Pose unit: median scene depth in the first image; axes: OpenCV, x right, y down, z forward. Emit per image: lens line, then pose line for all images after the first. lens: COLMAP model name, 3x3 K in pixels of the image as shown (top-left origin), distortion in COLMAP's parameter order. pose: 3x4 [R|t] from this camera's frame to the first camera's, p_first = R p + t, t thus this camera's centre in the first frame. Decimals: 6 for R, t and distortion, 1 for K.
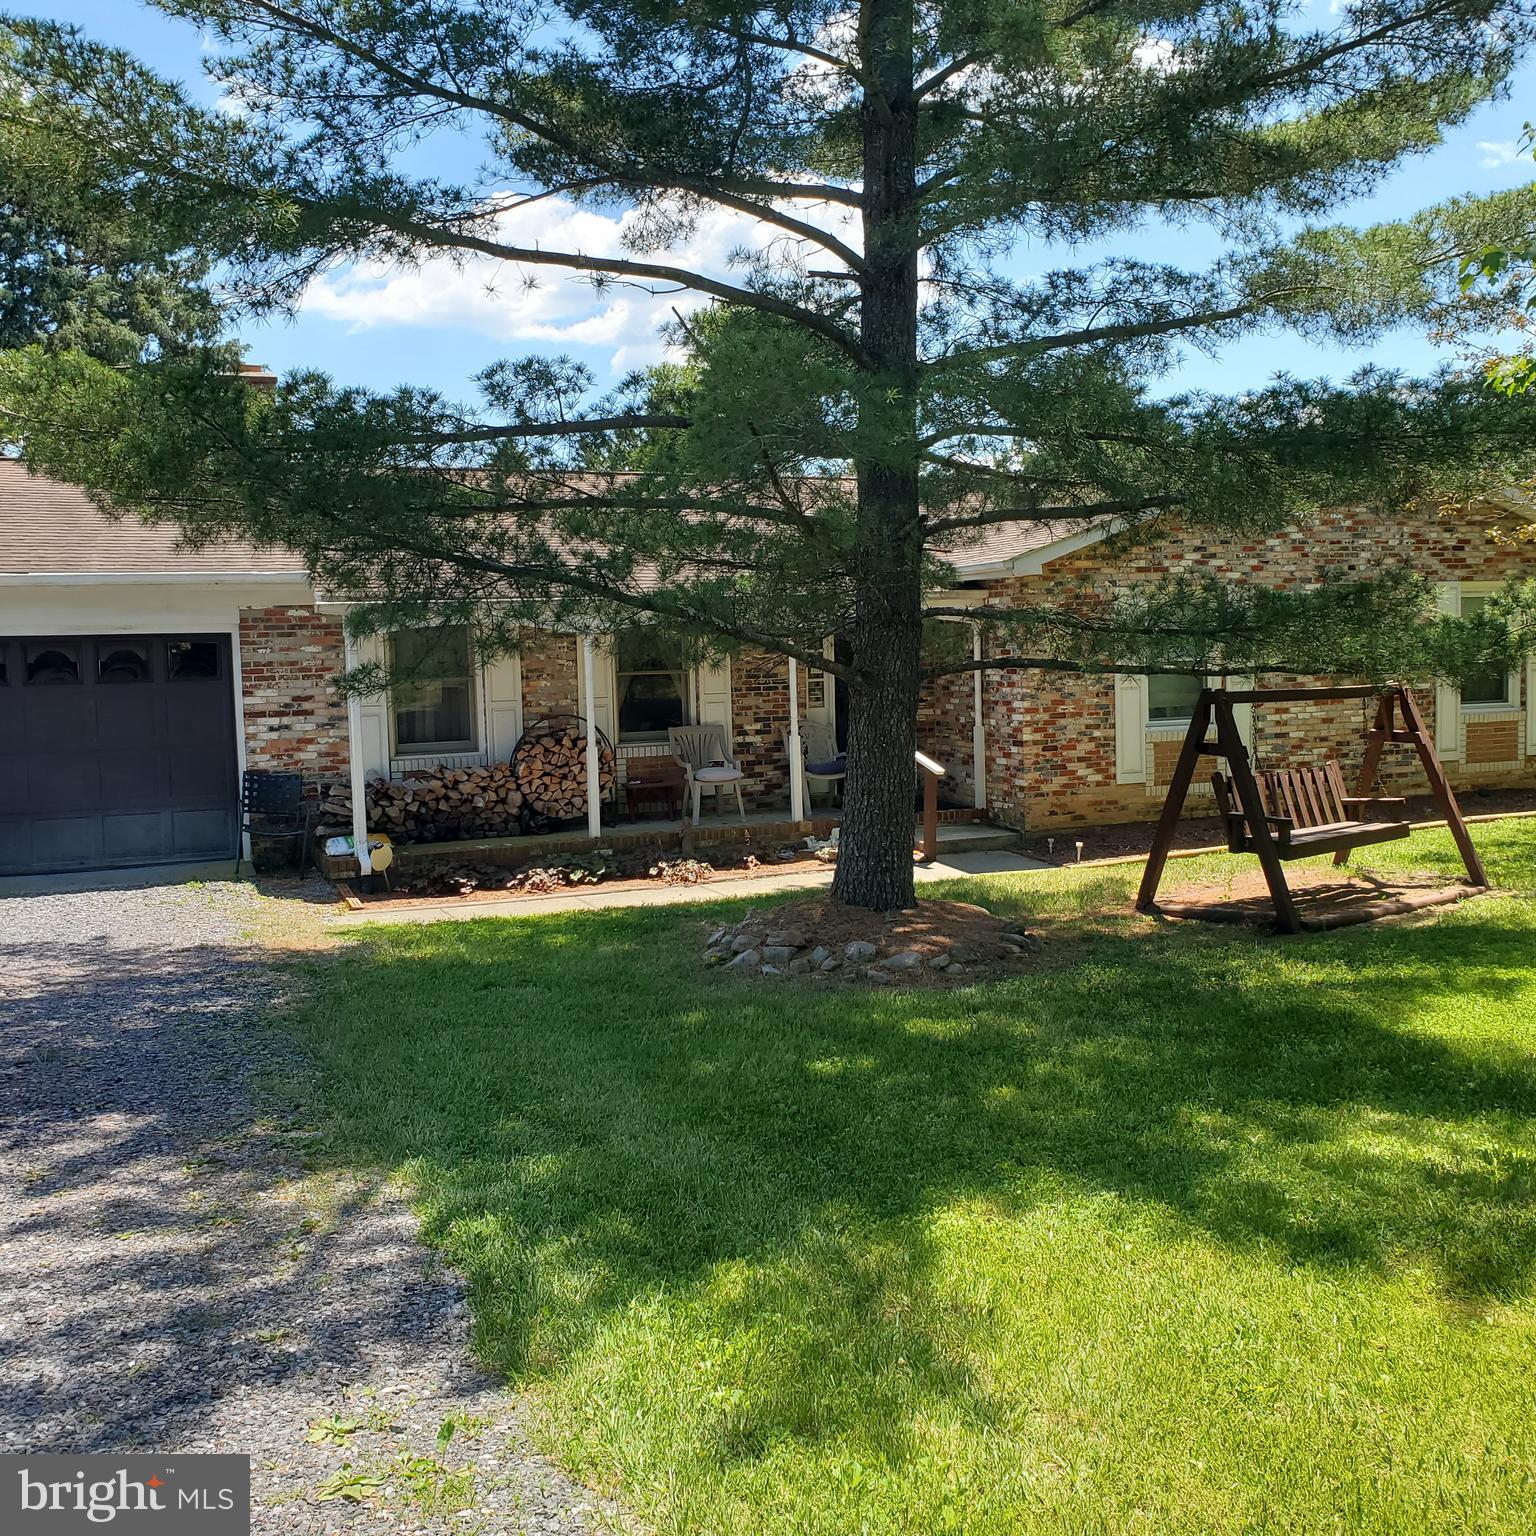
lens RADIAL K [[1634.5, 0, 768.0], [0, 1634.5, 768.0], [0, 0, 1]] dist [0.148219, -0.310415]
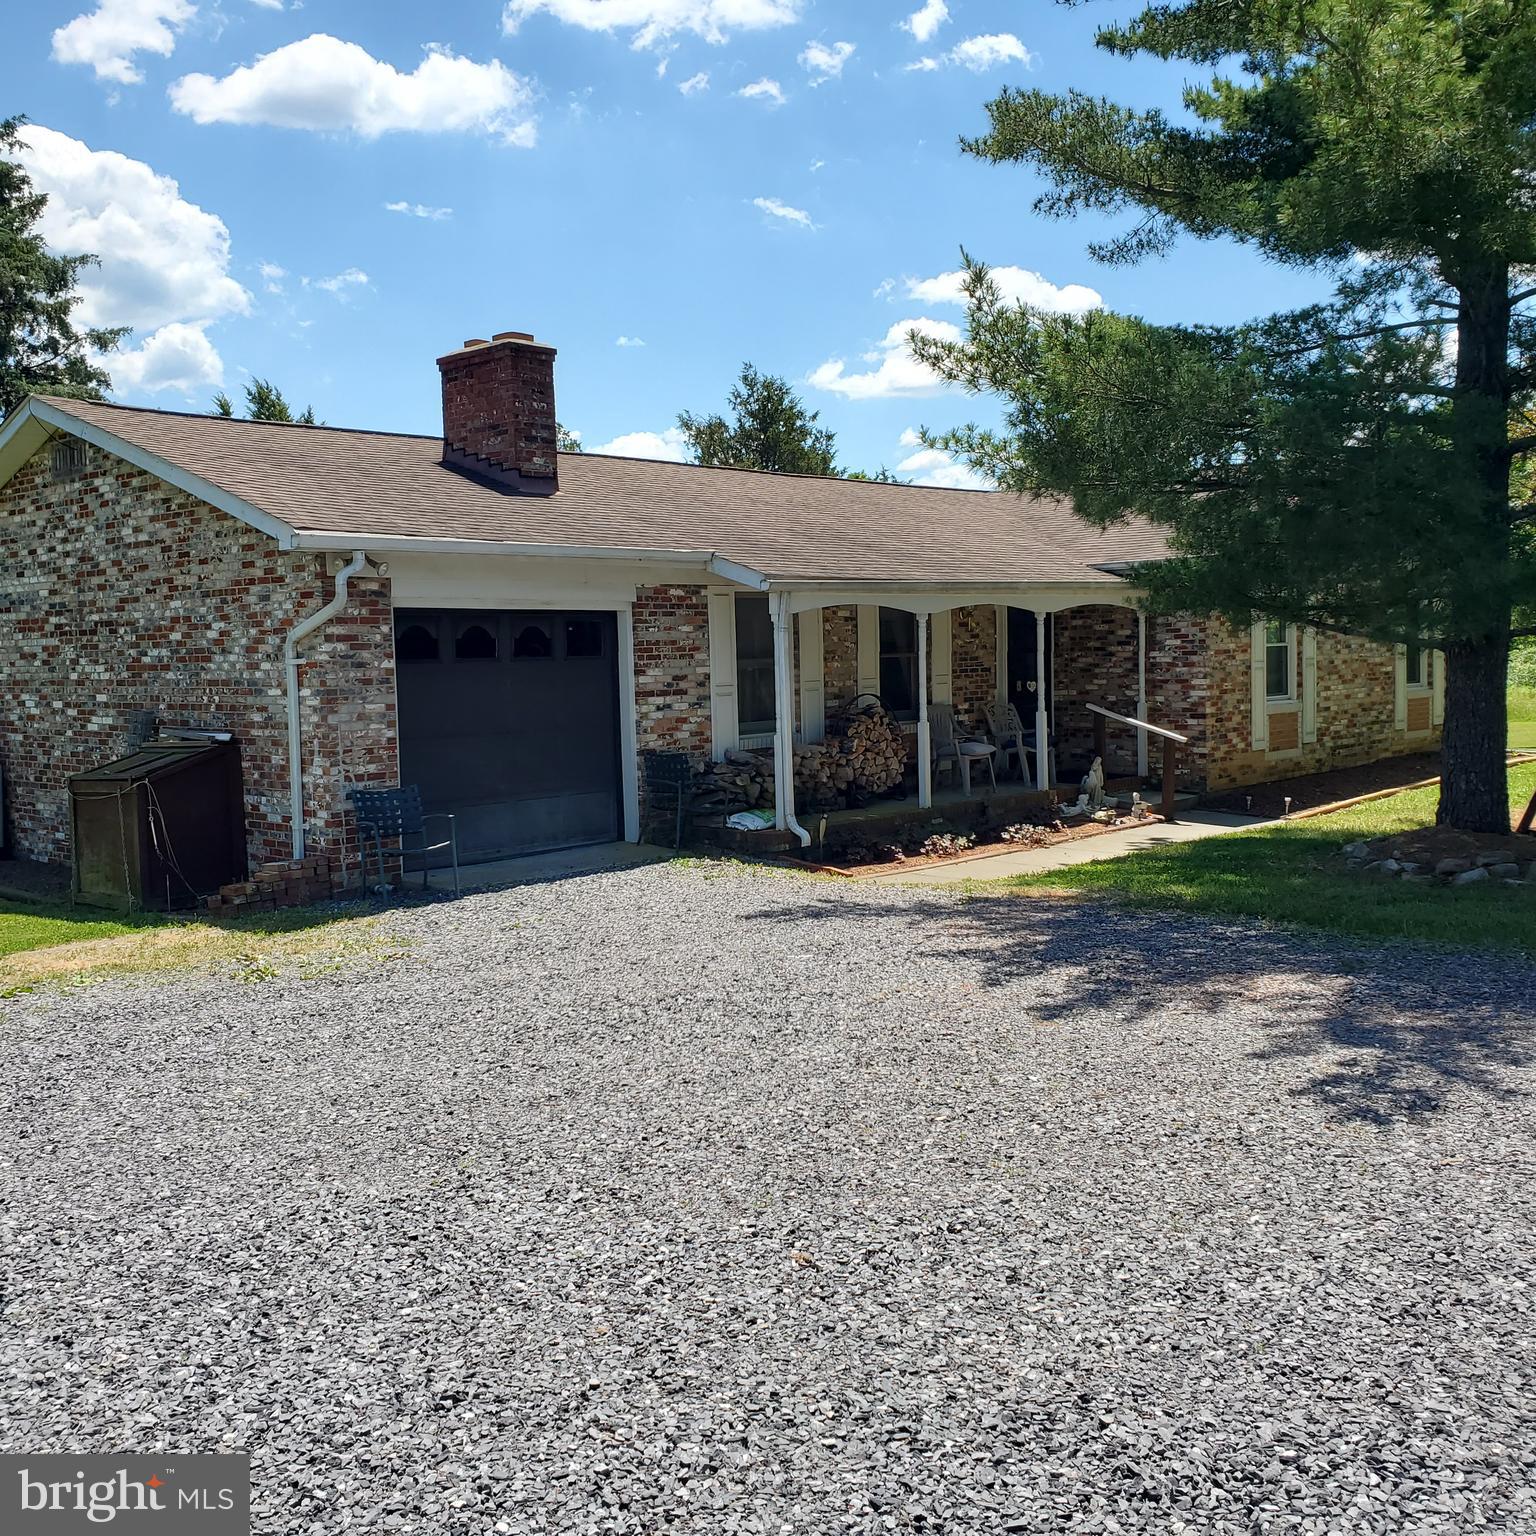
lens RADIAL K [[1634.5, 0, 768.0], [0, 1634.5, 768.0], [0, 0, 1]] dist [0.148219, -0.310415]
pose [[0.917453, -0.026580, 0.396955, -0.629527], [0.031815, 0.999472, -0.006609, 0.020861], [-0.396570, 0.018692, 0.917814, 0.069650]]
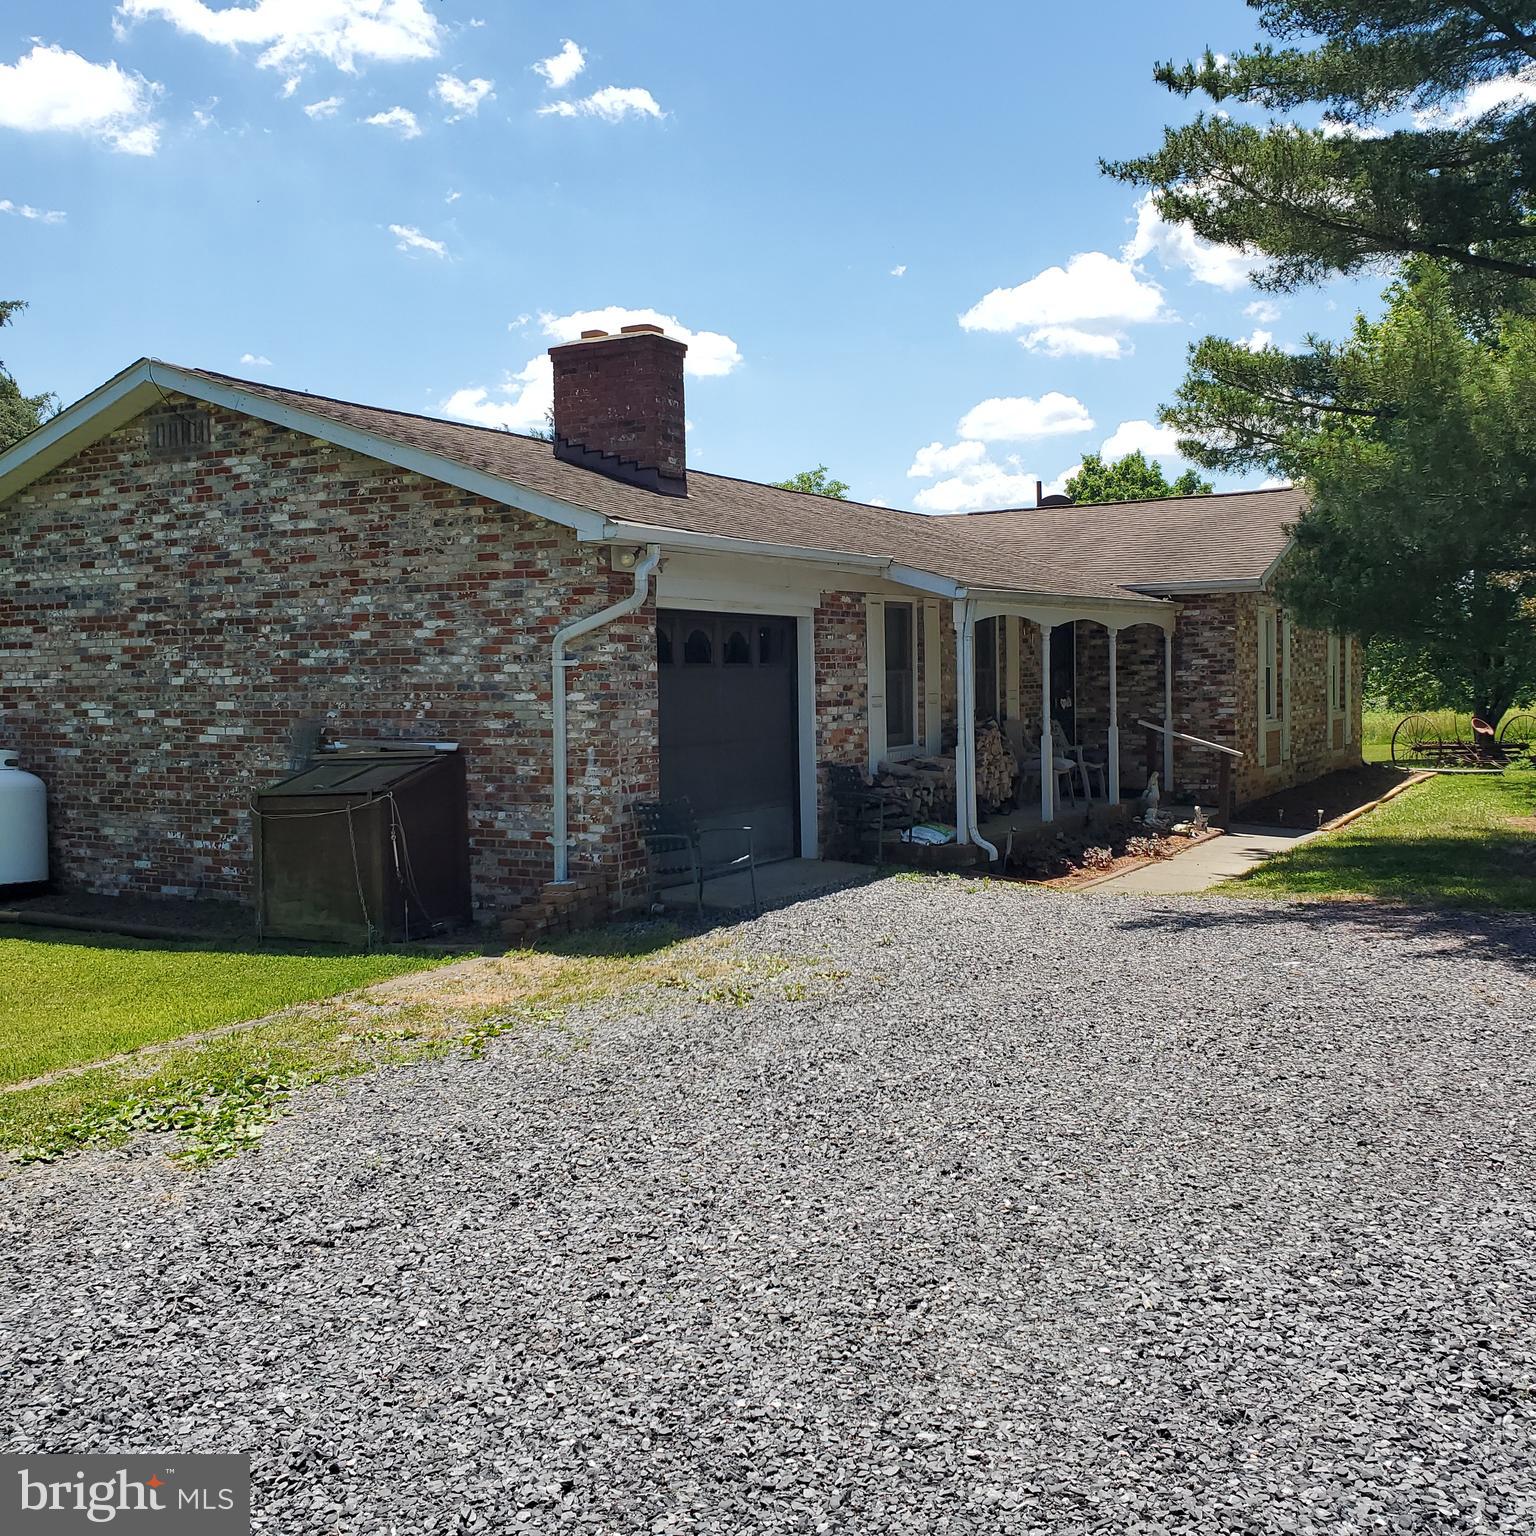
lens RADIAL K [[1604.6, 0, 773.7], [0, 1604.6, 743.9], [0, 0, 1]] dist [0.221372, -0.402646]
pose [[0.802471, -0.012867, 0.596552, -0.881498], [0.040287, 0.998654, -0.032654, 0.019877], [-0.595329, 0.050237, 0.801910, 0.272621]]
